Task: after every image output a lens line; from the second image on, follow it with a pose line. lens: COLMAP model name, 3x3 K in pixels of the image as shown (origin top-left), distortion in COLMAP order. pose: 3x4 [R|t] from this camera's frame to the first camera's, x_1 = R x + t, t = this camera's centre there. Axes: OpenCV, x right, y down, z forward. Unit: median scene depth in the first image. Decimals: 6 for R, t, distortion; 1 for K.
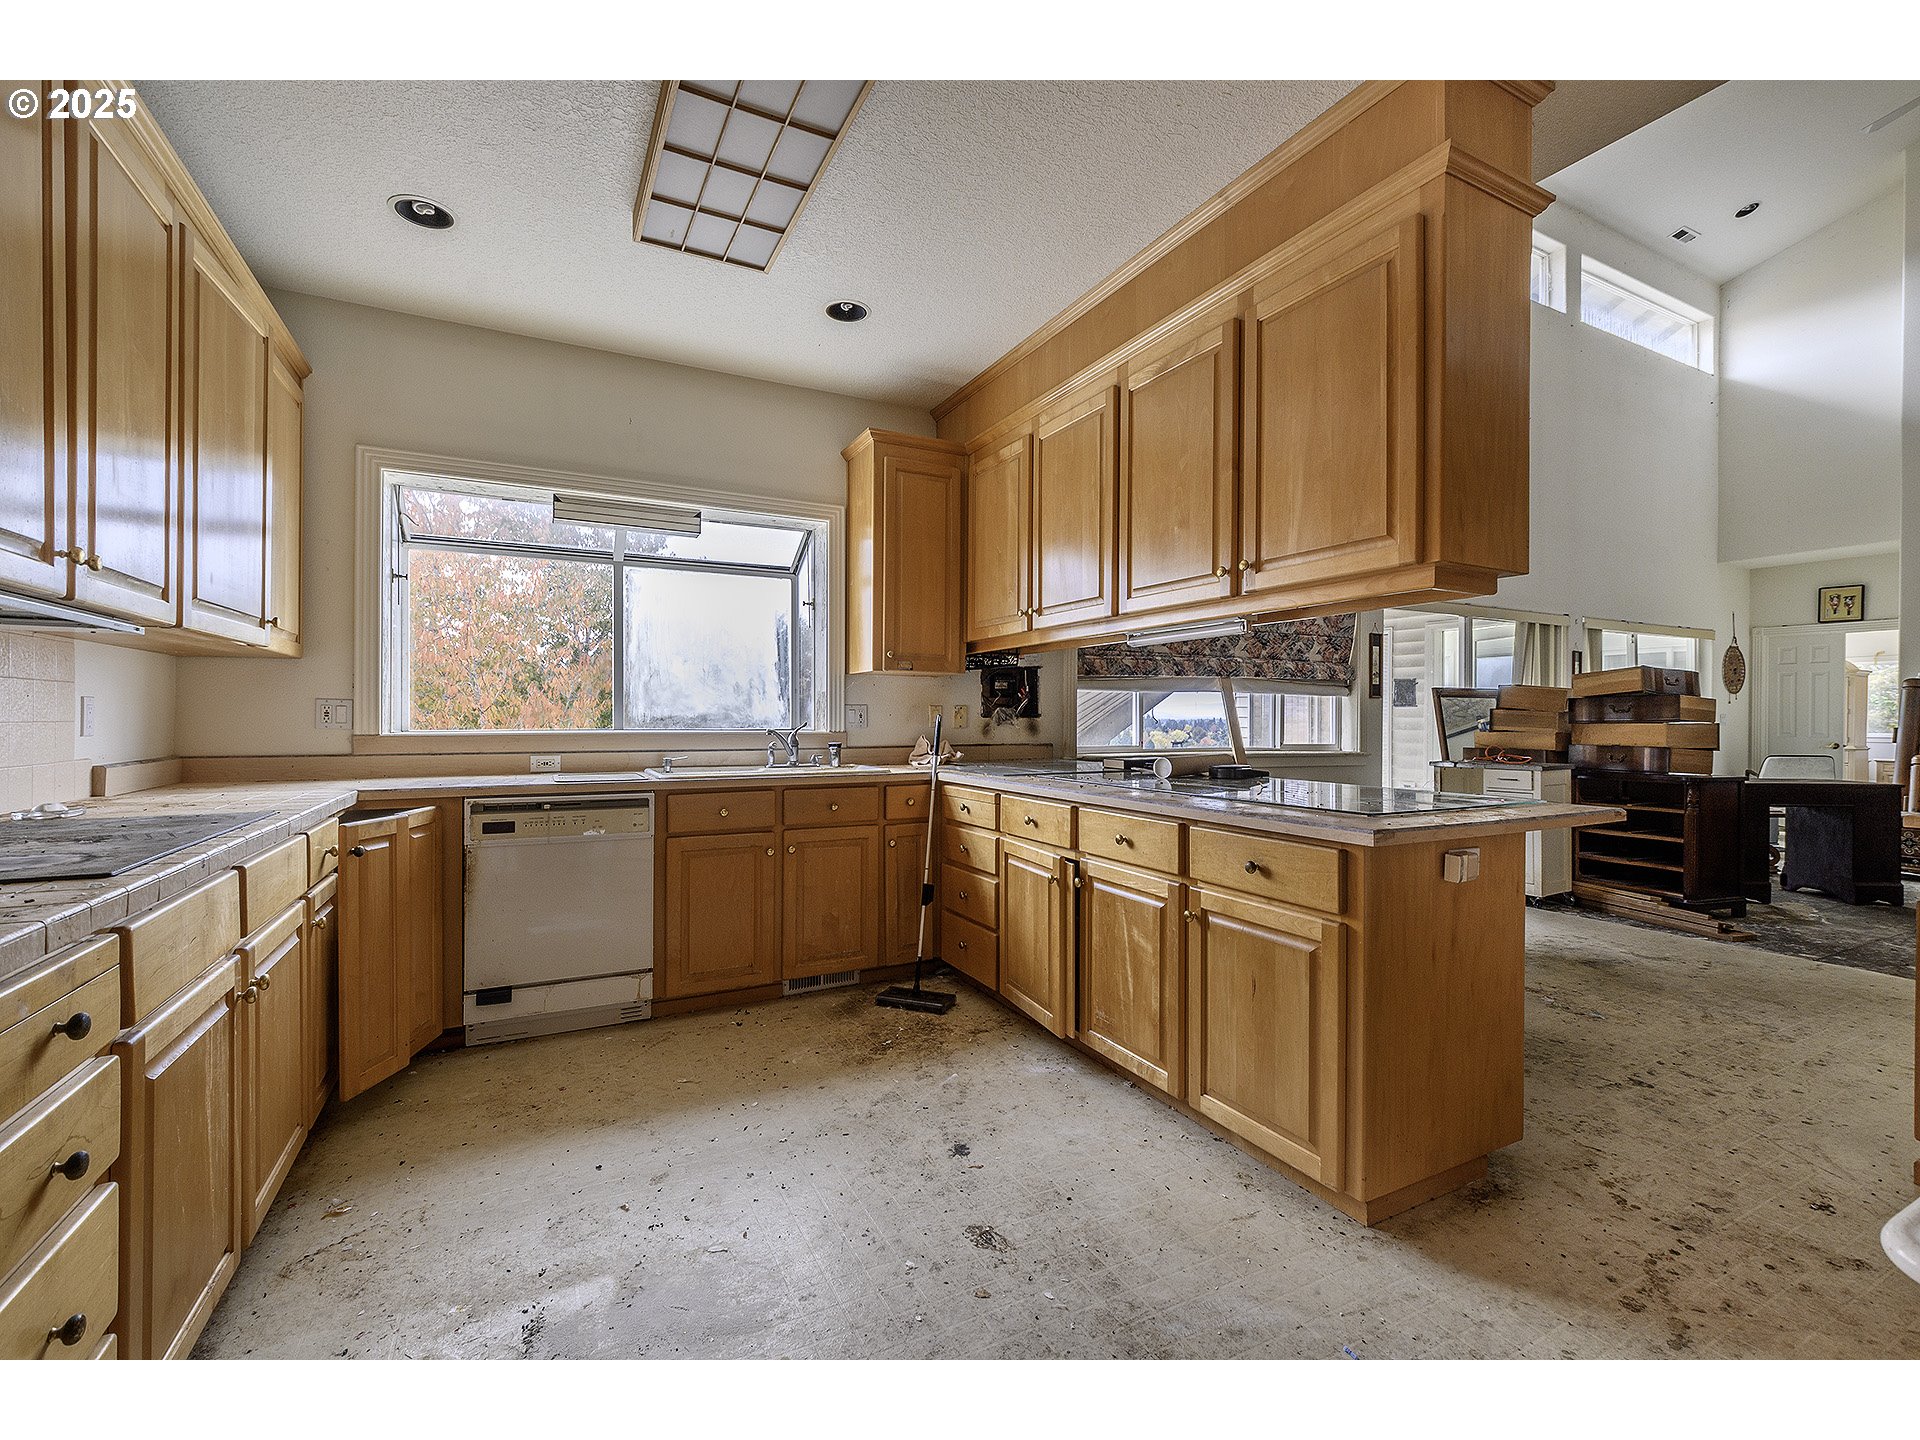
lens RADIAL K [[830.5, 0, 964.5], [0, 830.5, 714.4], [0, 0, 1]] dist [0.012353, 0.000146]
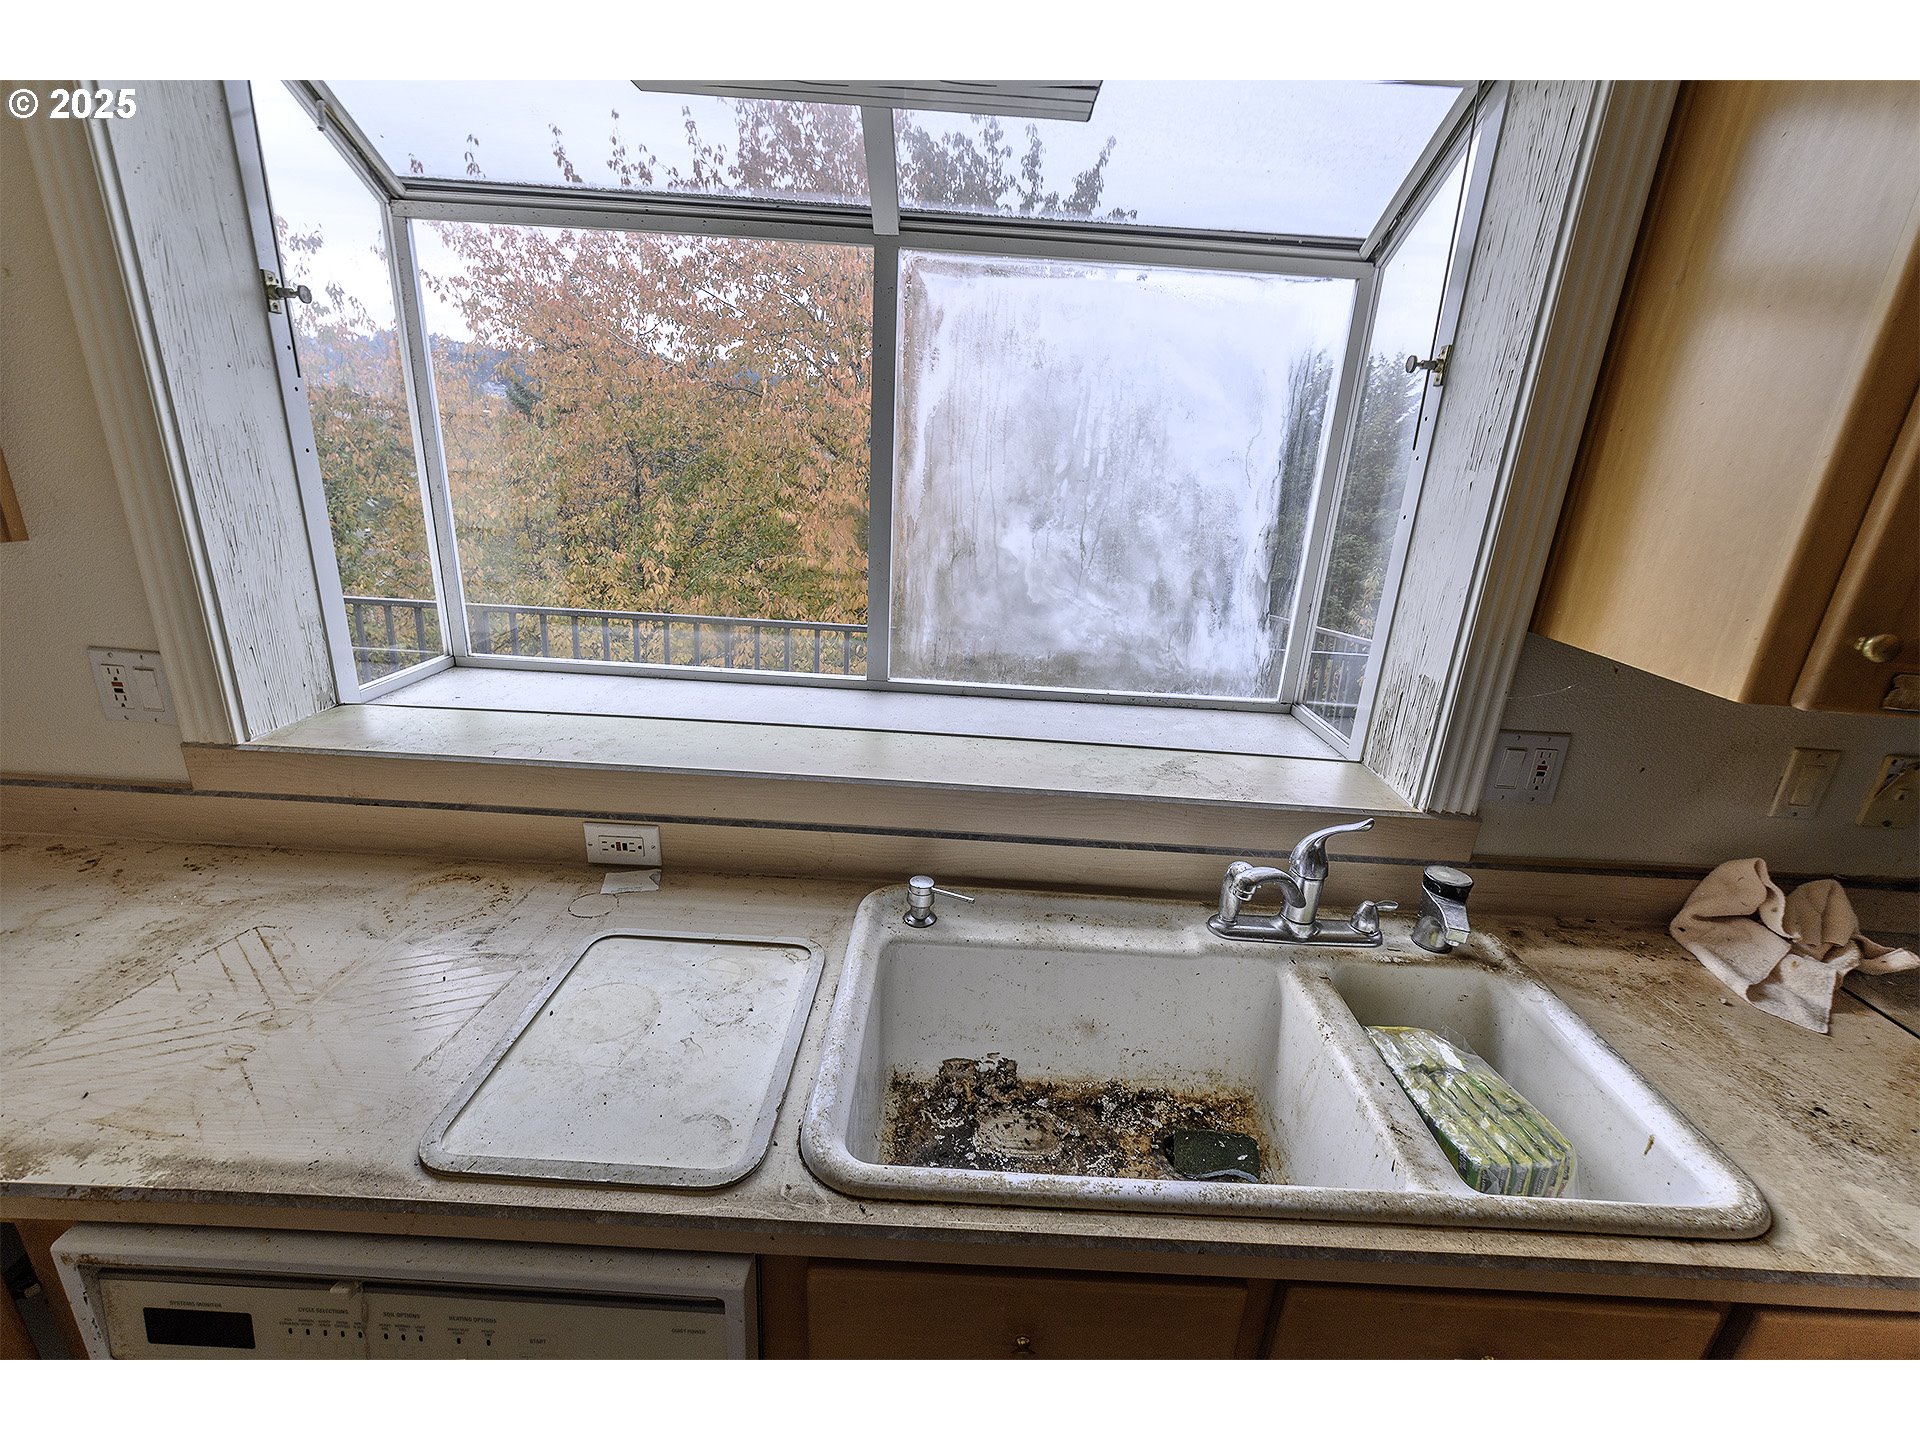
lens RADIAL K [[830.5, 0, 972.0], [0, 830.5, 725.2], [0, 0, 1]] dist [0.012353, 0.000146]
pose [[0.884624, 0.195362, -0.423407, -0.180903], [-0.057624, 0.946846, 0.316485, -0.095966], [0.462731, -0.255572, 0.848860, 0.636887]]
